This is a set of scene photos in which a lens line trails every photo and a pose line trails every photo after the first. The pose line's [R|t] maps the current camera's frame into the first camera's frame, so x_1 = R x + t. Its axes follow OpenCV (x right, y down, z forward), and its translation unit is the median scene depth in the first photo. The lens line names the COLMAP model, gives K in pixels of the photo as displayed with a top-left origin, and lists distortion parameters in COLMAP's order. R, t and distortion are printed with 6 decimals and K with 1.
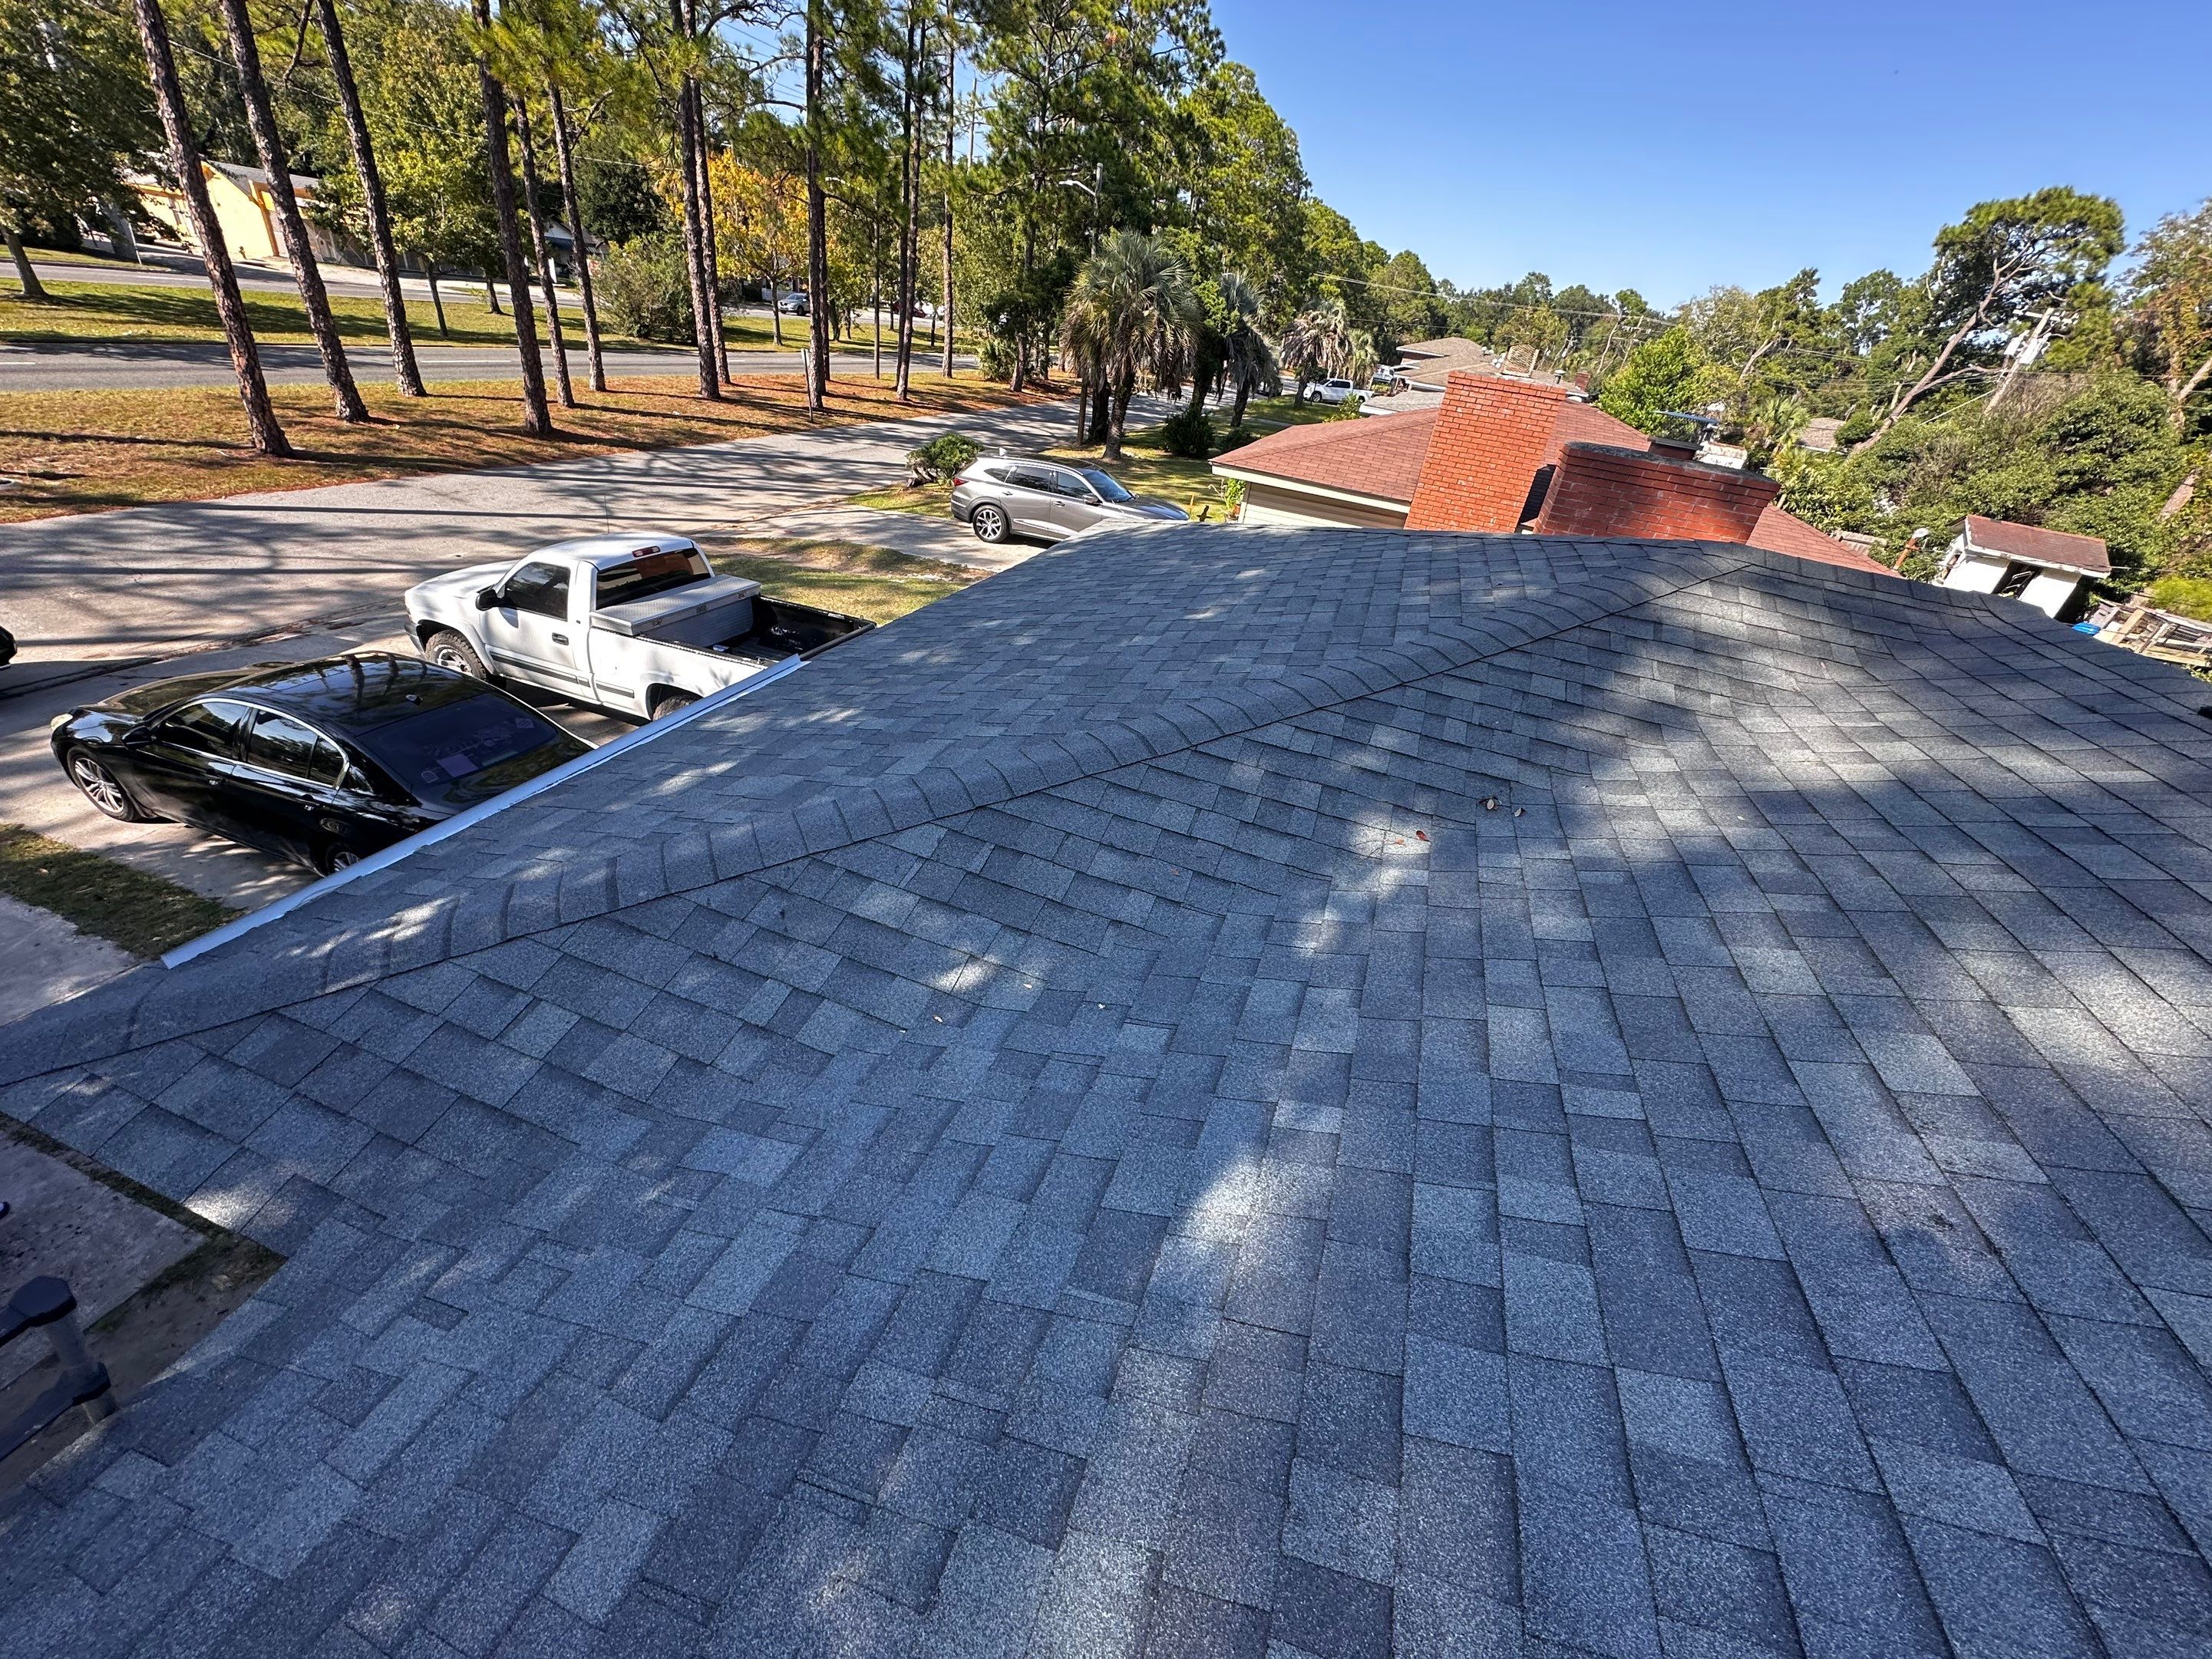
lens RADIAL K [[872.4, 0, 1106.0], [0, 872.4, 829.5], [0, 0, 1]] dist [-0.002592, -0.000170]
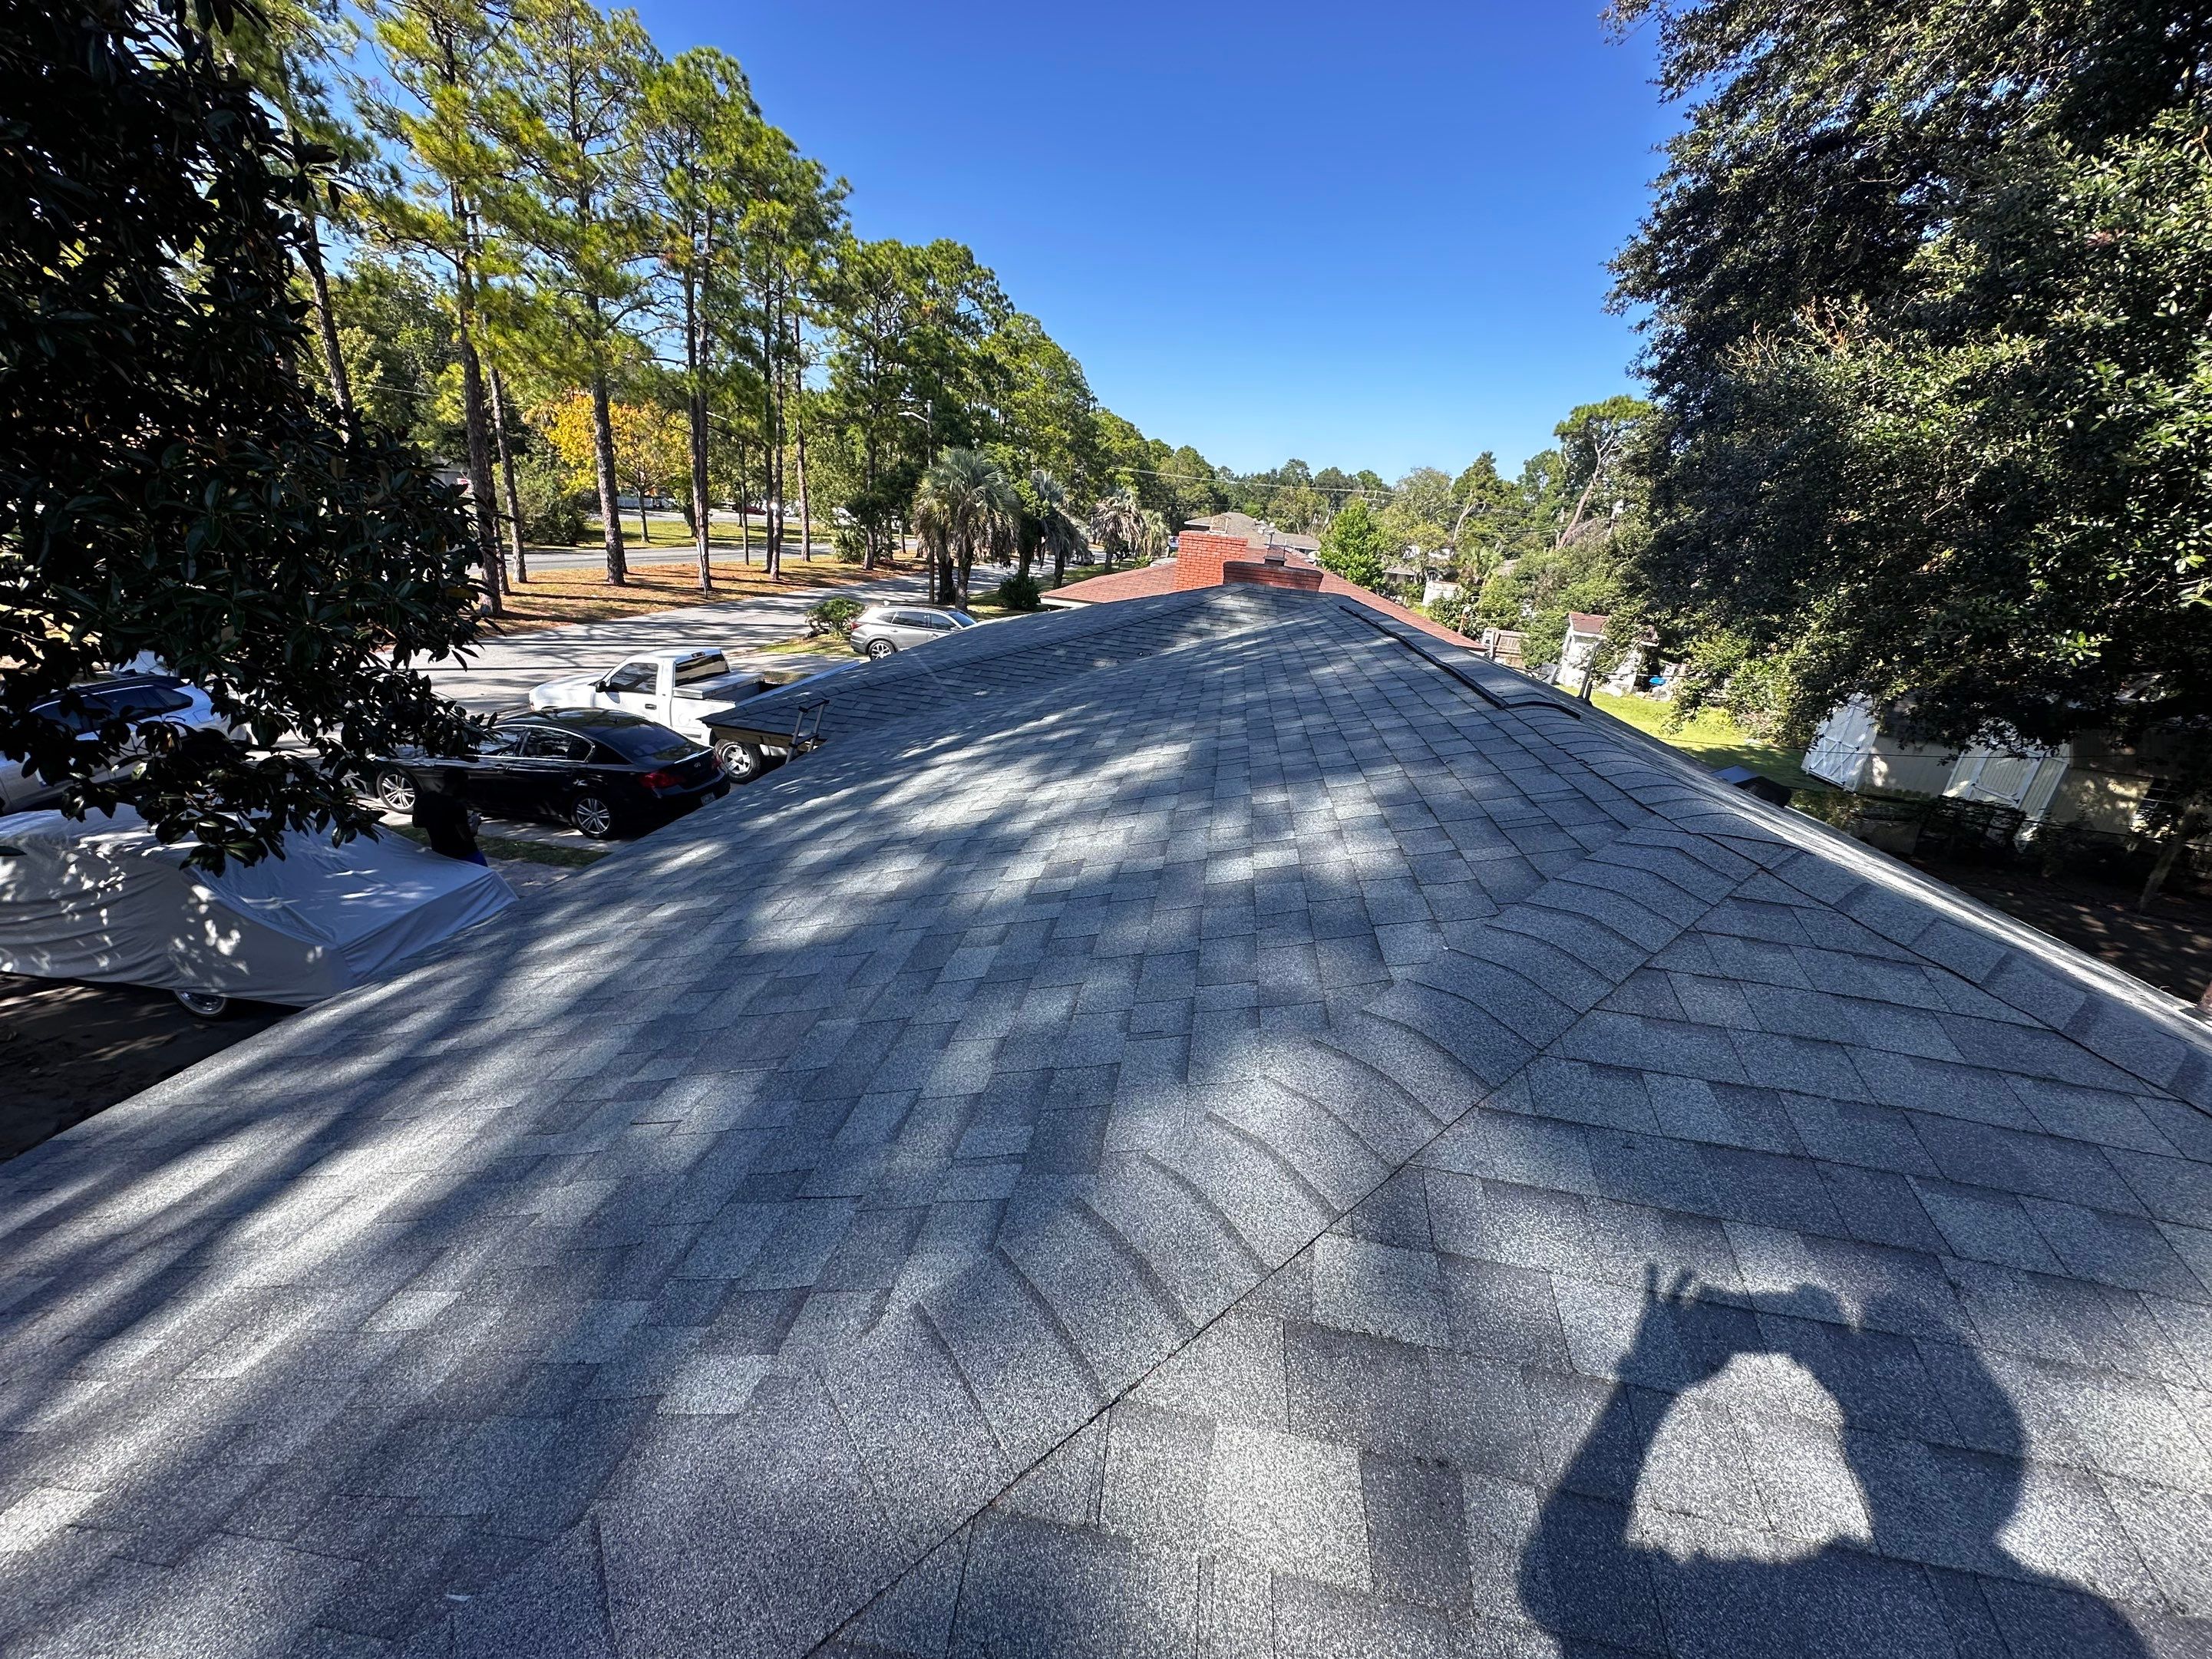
lens RADIAL K [[872.4, 0, 1106.0], [0, 872.4, 829.5], [0, 0, 1]] dist [-0.002592, -0.000170]
pose [[0.981471, -0.099031, 0.164037, -0.019118], [0.126021, 0.978498, -0.163280, 0.082912], [-0.144340, 0.180926, 0.972847, -0.144538]]
